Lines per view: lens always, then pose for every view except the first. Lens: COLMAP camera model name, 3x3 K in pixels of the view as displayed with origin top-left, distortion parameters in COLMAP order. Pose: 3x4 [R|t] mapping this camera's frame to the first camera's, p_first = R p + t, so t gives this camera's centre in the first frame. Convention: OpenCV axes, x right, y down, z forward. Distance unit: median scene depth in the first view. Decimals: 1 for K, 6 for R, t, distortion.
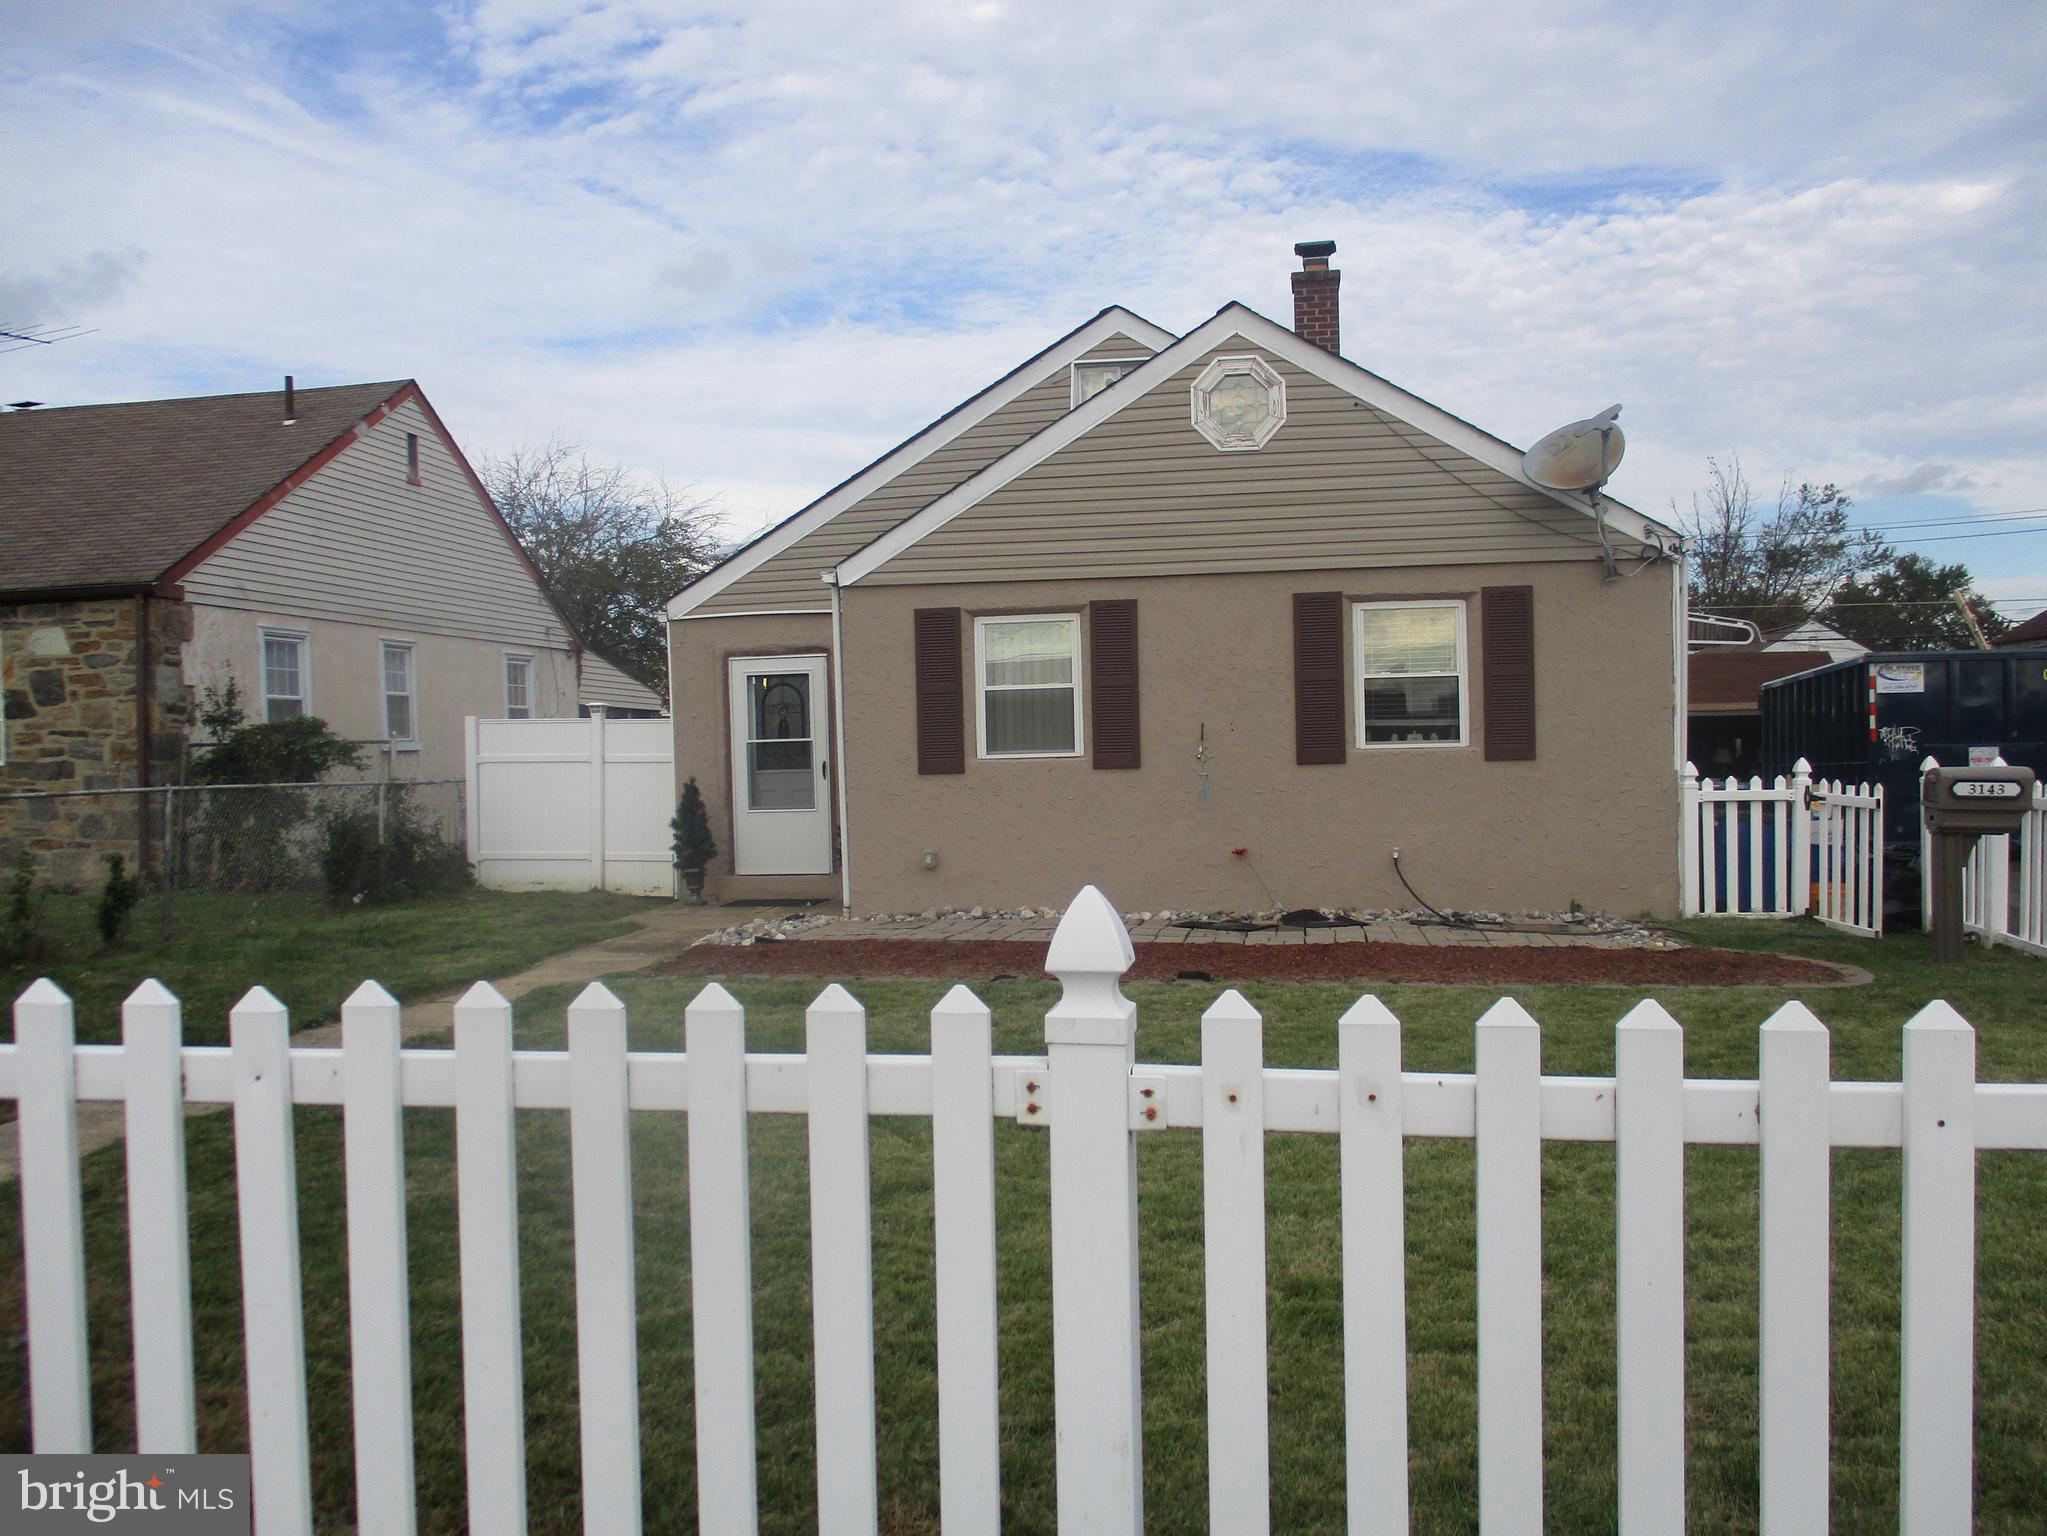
lens RADIAL K [[1700.9, 0, 1020.1], [0, 1700.9, 770.7], [0, 0, 1]] dist [-0.035773, 0.018016]
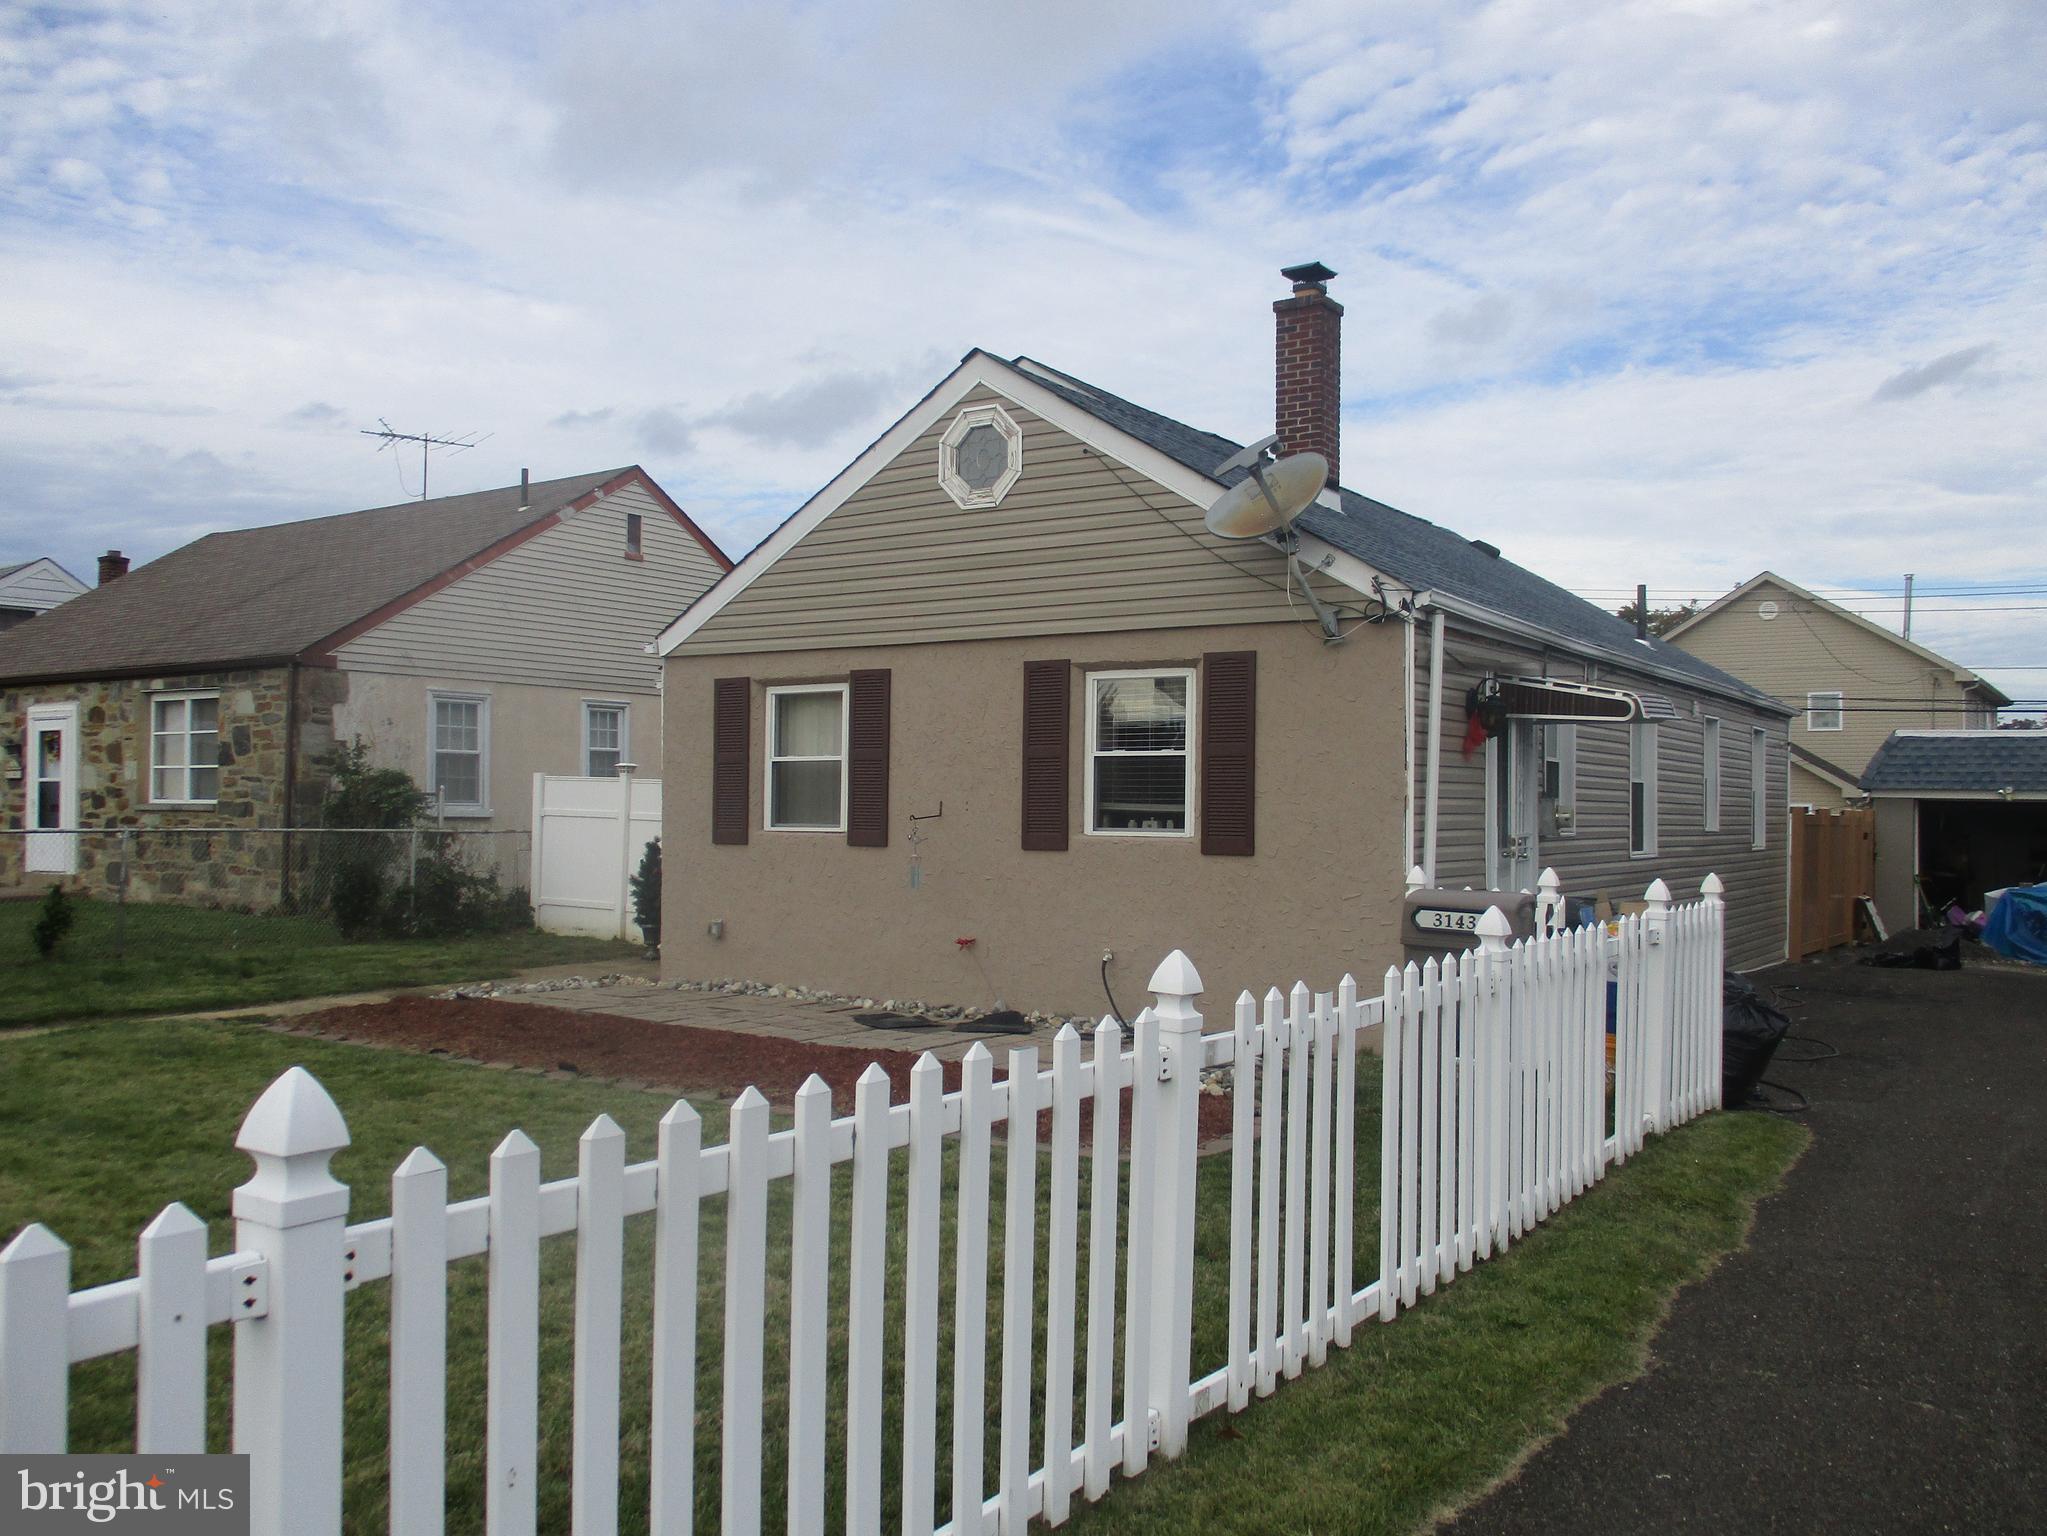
lens RADIAL K [[1700.9, 0, 1020.1], [0, 1700.9, 770.7], [0, 0, 1]] dist [-0.035773, 0.018016]
pose [[0.906187, 0.022972, -0.422253, 0.439014], [-0.036305, 0.999063, -0.023562, -0.019646], [0.421316, 0.036682, 0.906172, 0.141260]]
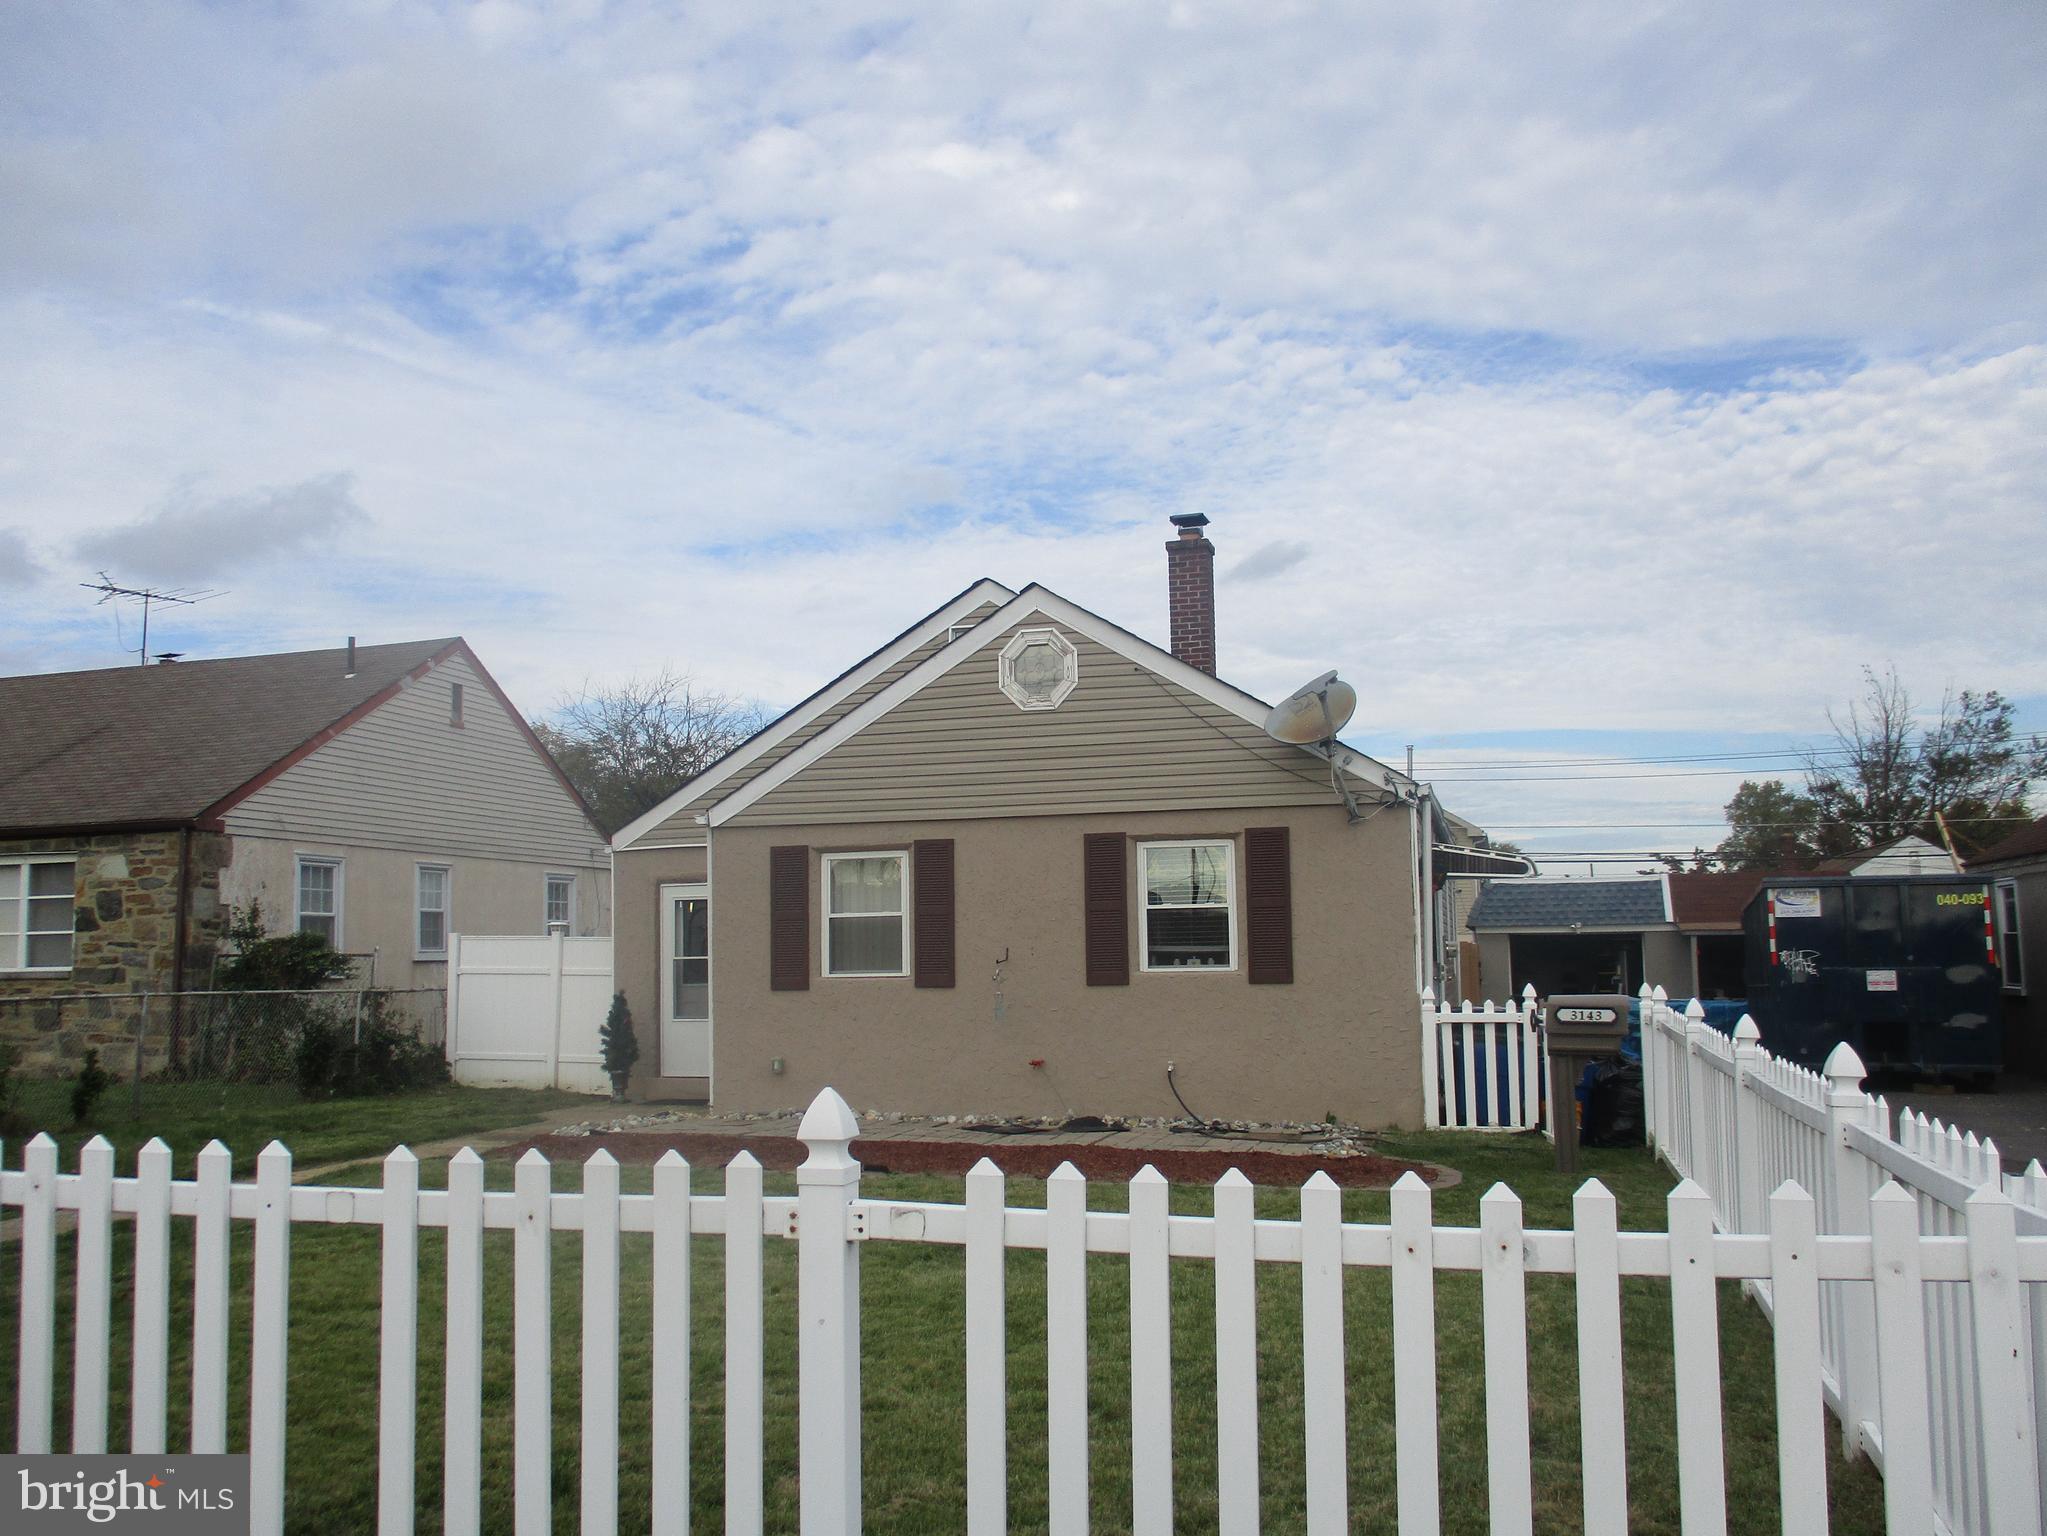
lens RADIAL K [[1704.2, 0, 1023.5], [0, 1704.2, 768.0], [0, 0, 1]] dist [-0.041437, 0.019618]
pose [[0.992769, -0.004869, -0.119942, 0.207635], [-0.009865, 0.992488, -0.121943, -0.006911], [0.119635, 0.122245, 0.985263, -0.108627]]
